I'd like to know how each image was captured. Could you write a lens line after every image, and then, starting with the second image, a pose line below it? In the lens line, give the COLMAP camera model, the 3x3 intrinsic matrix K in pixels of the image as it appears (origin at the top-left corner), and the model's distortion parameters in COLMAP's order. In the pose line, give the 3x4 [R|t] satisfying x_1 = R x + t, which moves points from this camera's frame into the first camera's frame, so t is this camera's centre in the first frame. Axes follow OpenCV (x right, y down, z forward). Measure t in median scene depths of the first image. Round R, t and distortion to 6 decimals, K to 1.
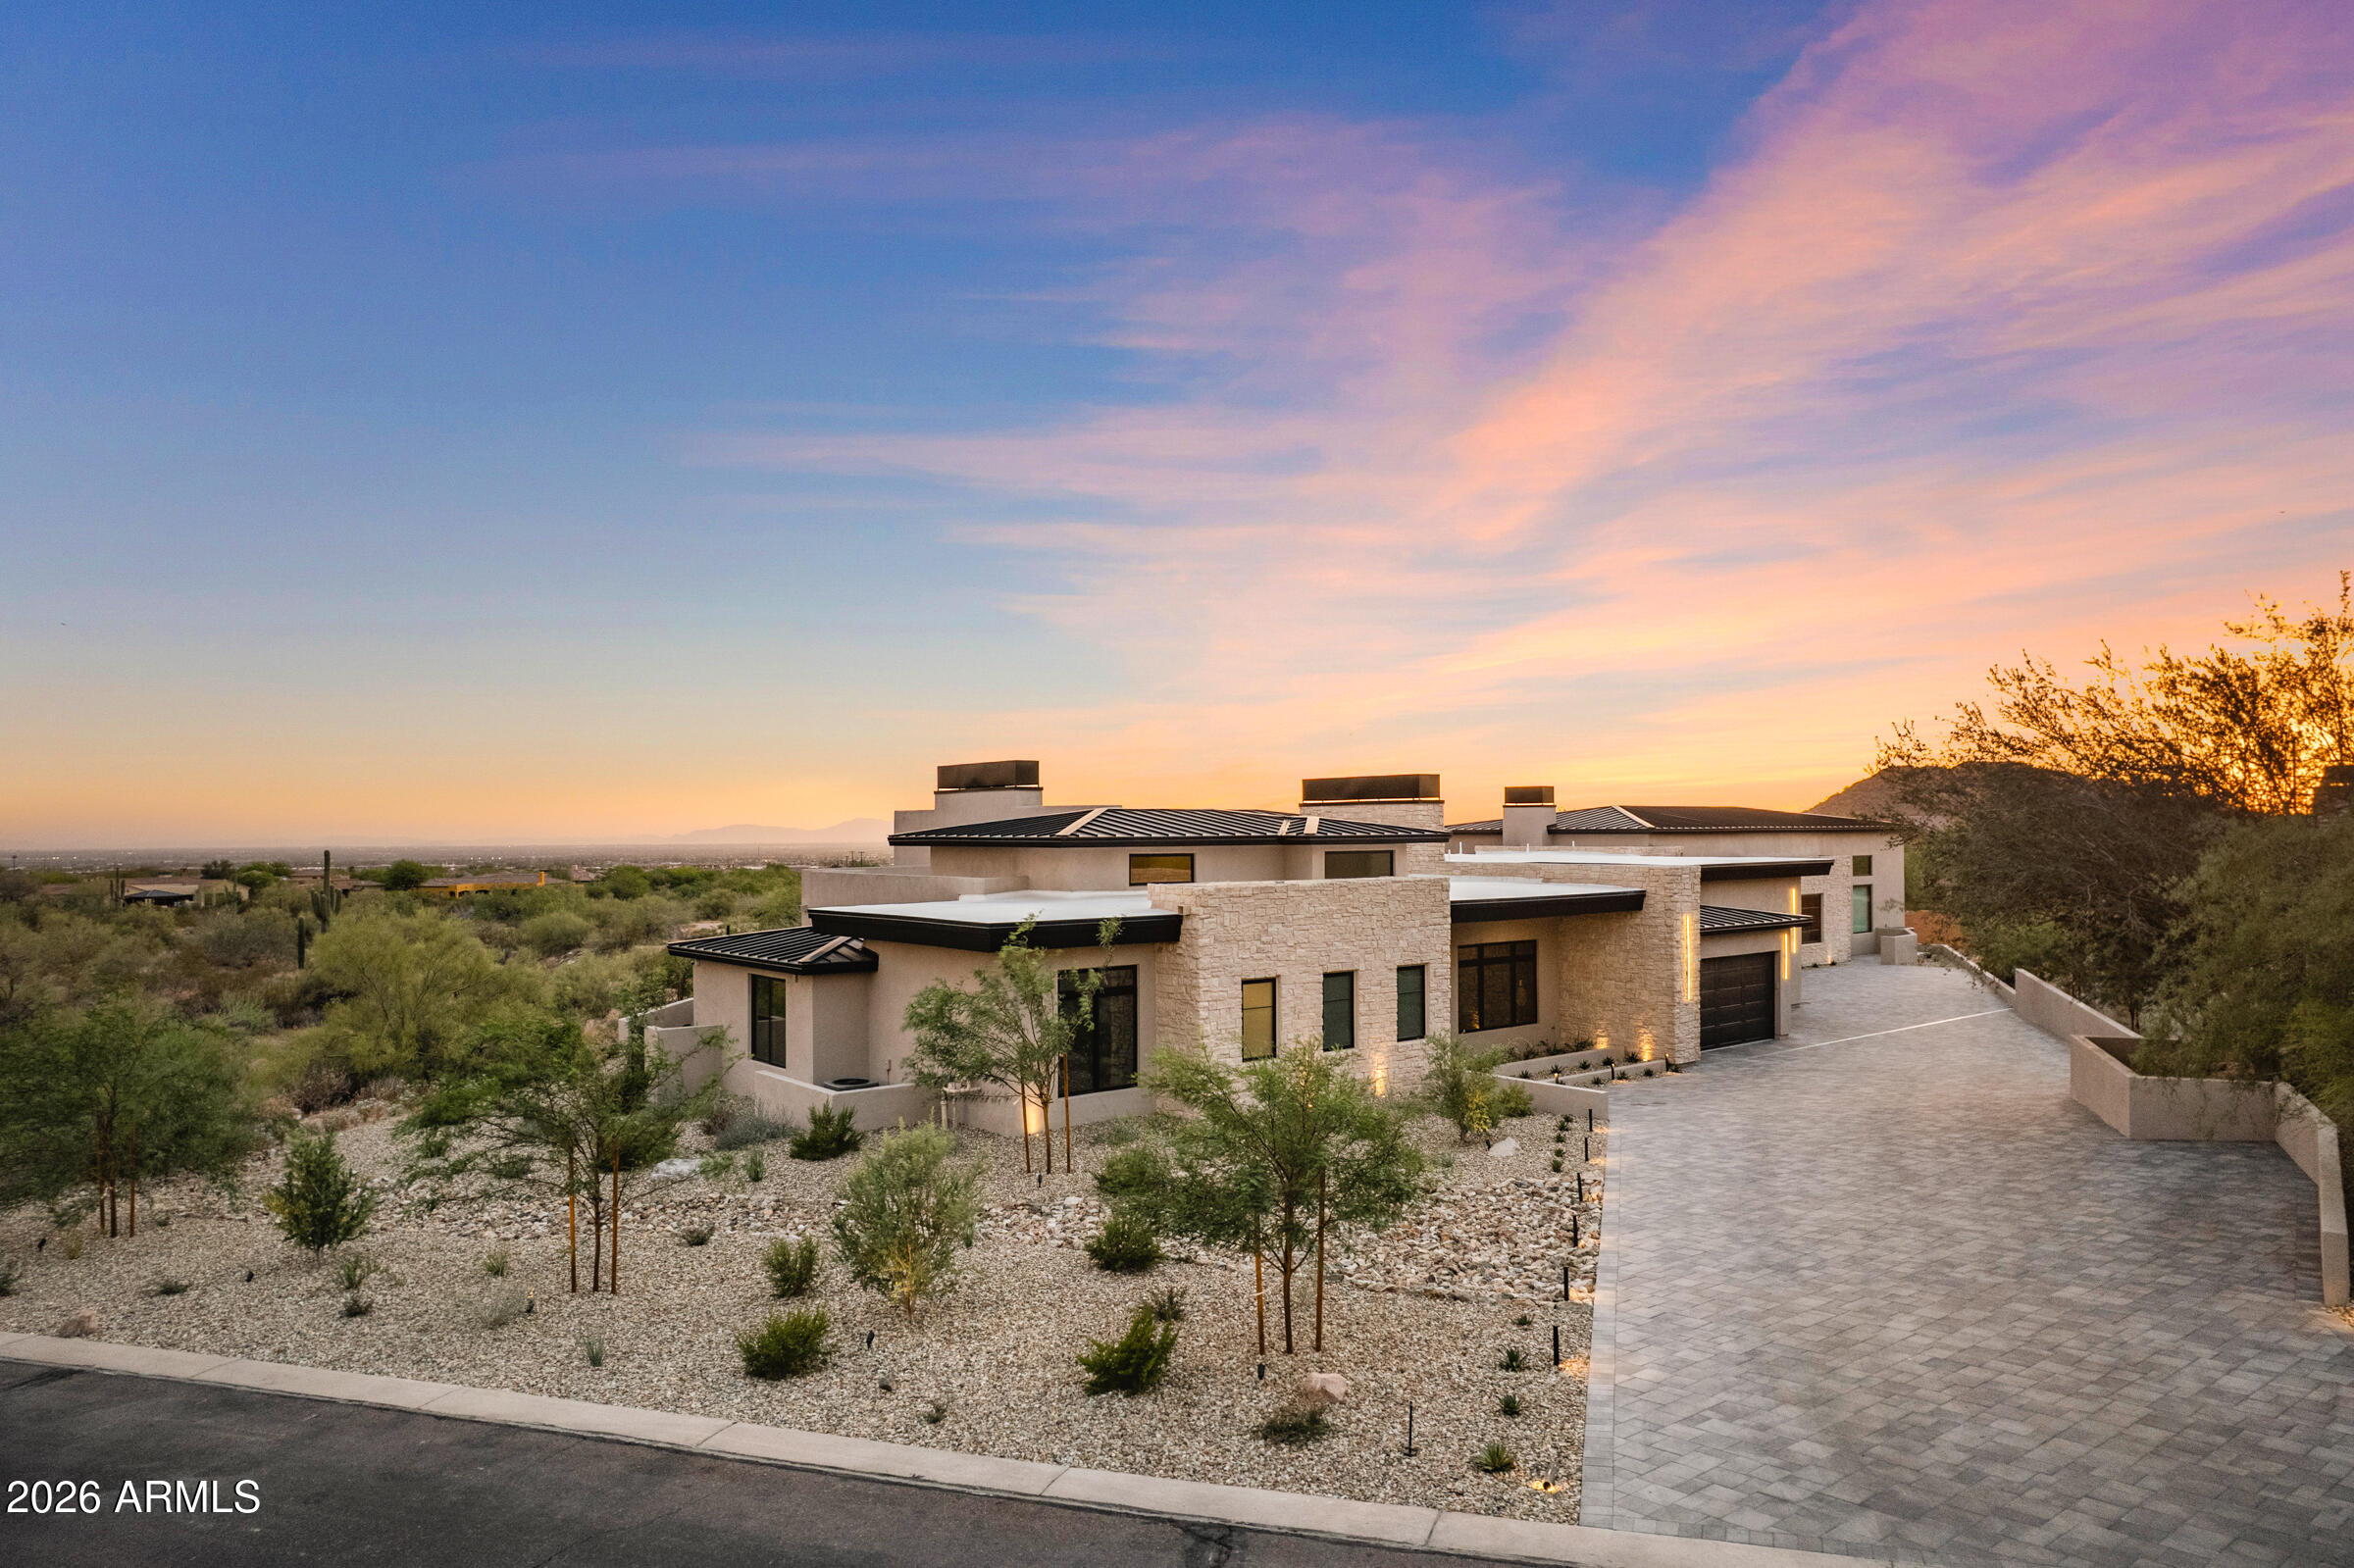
lens RADIAL K [[1502.9, 0, 1152.4], [0, 1502.9, 814.4], [0, 0, 1]] dist [-0.082831, 0.059204]
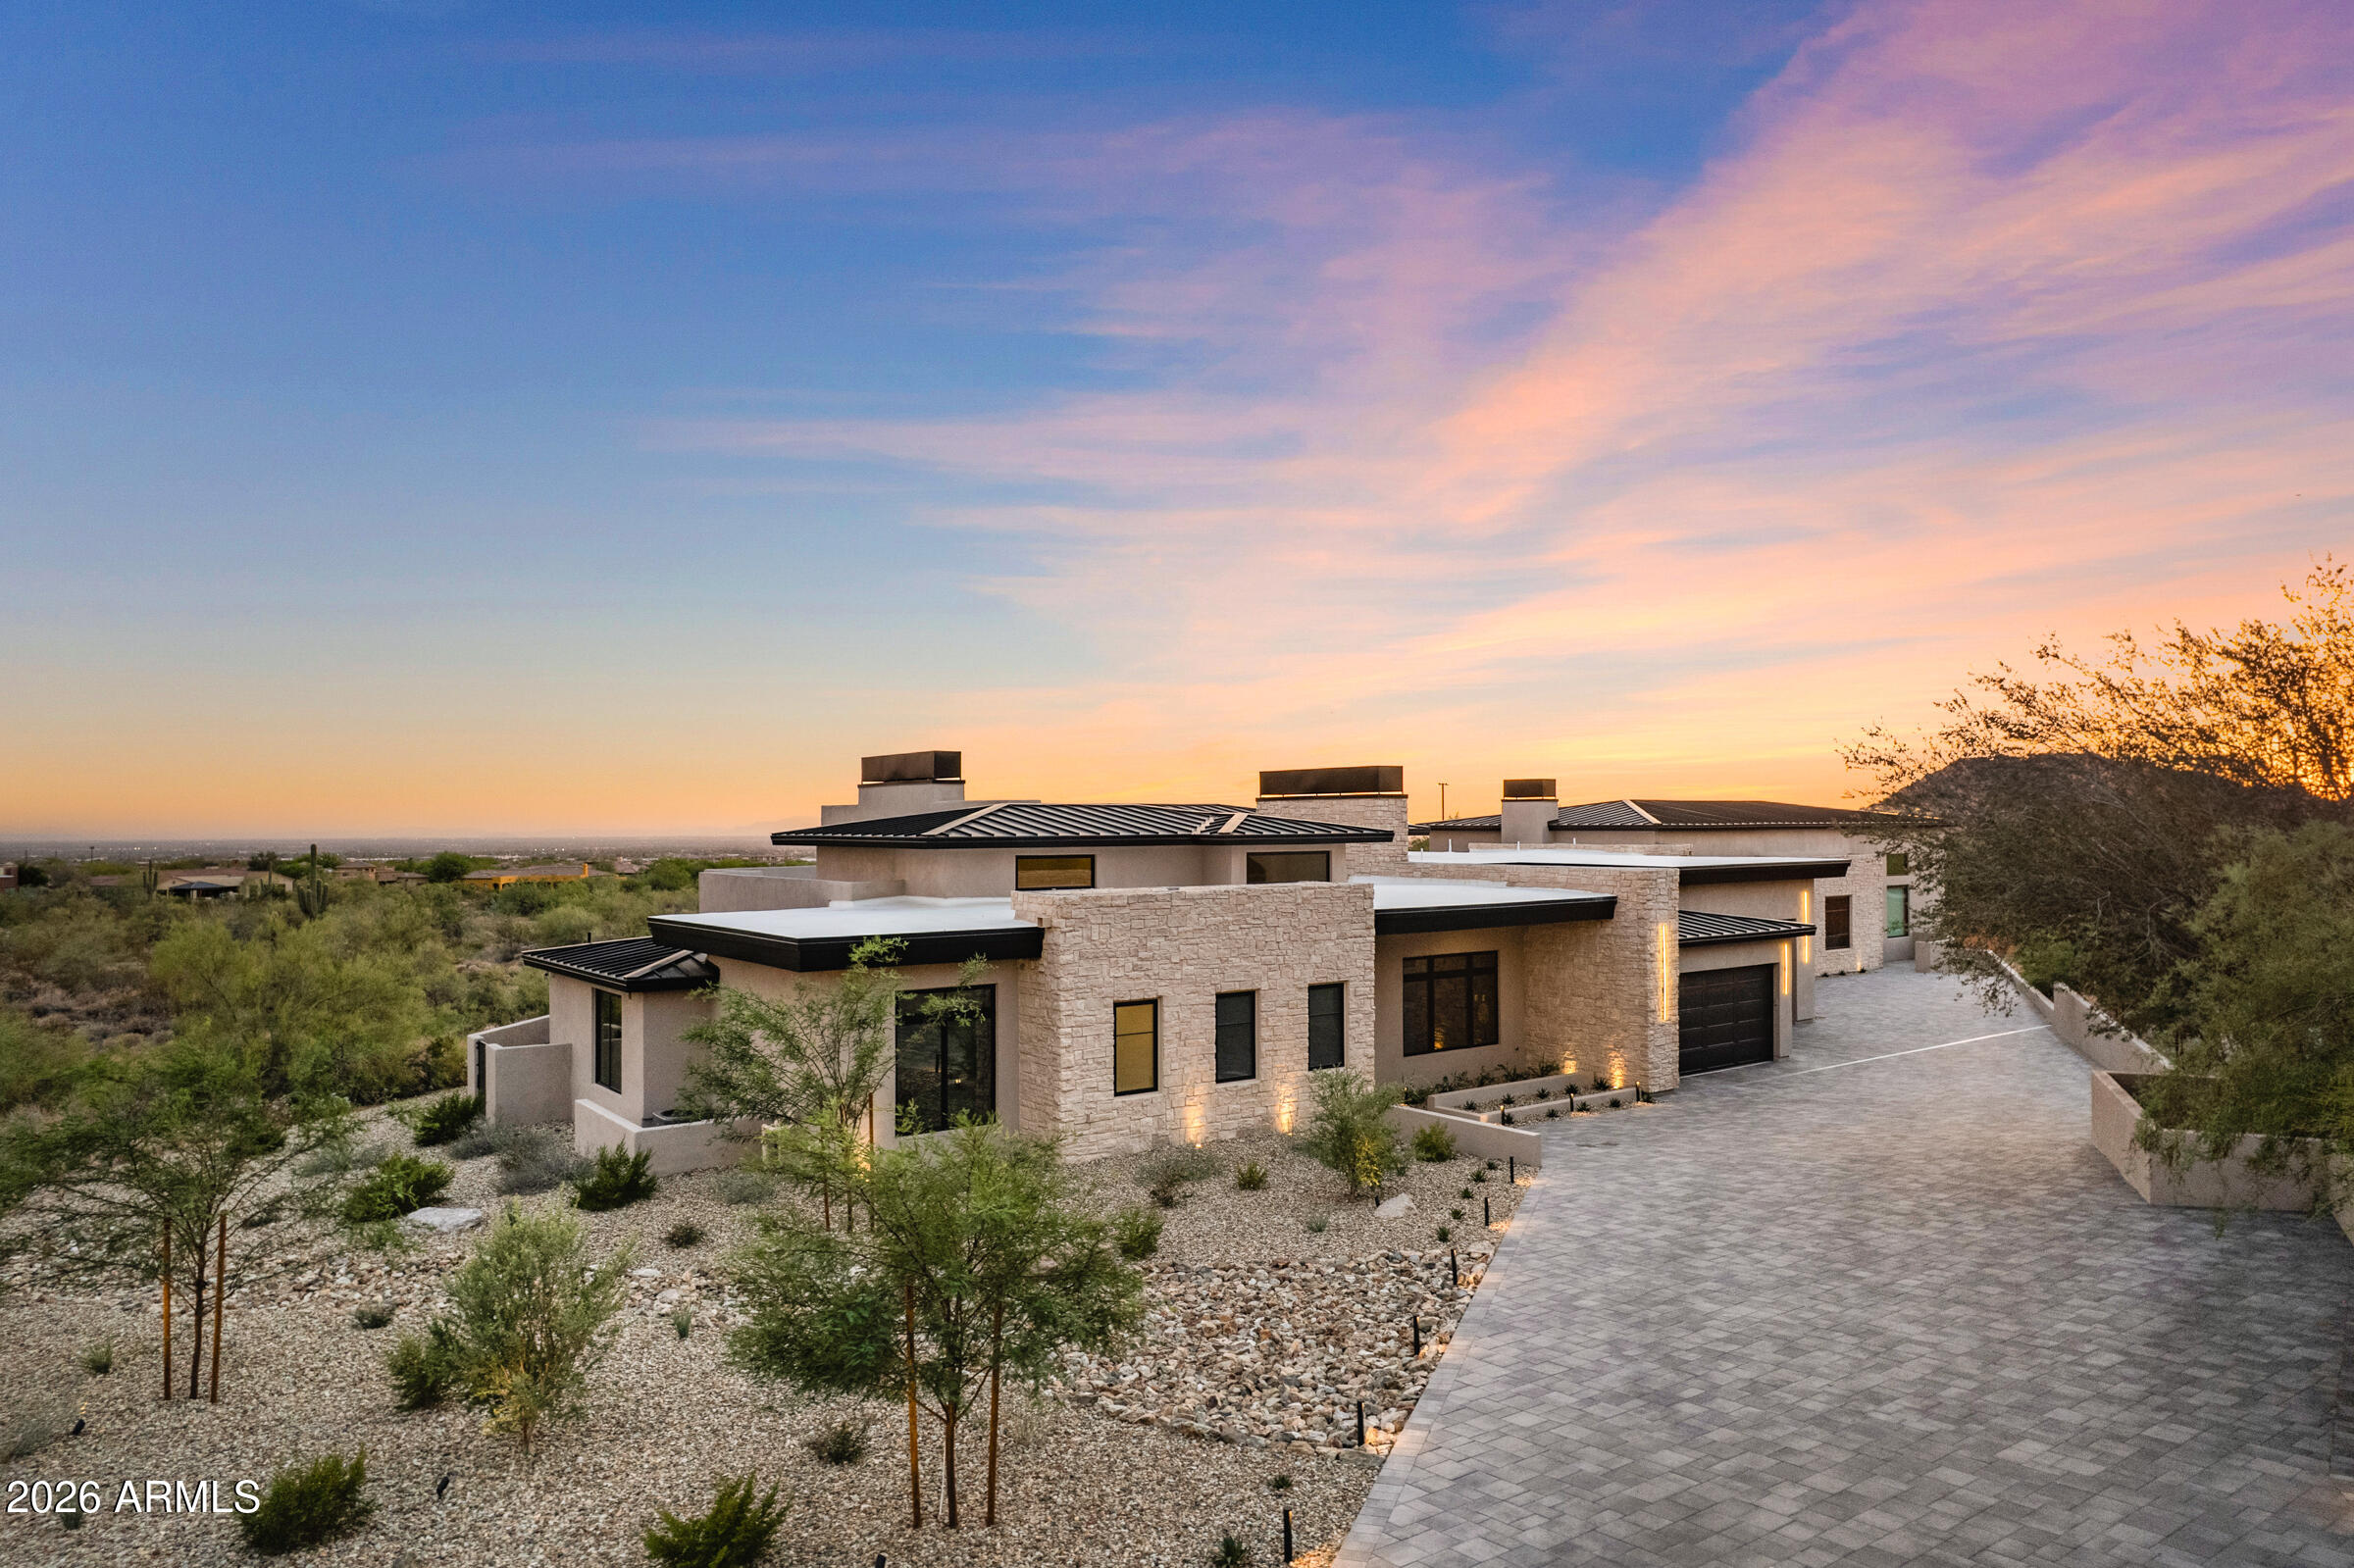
lens RADIAL K [[1524.7, 0, 1146.9], [0, 1524.7, 784.4], [0, 0, 1]] dist [-0.072029, 0.051729]
pose [[0.999485, 0.000701, -0.032069, 0.103458], [-0.001175, 0.999890, -0.014764, -0.003161], [0.032055, 0.014794, 0.999377, 0.109958]]
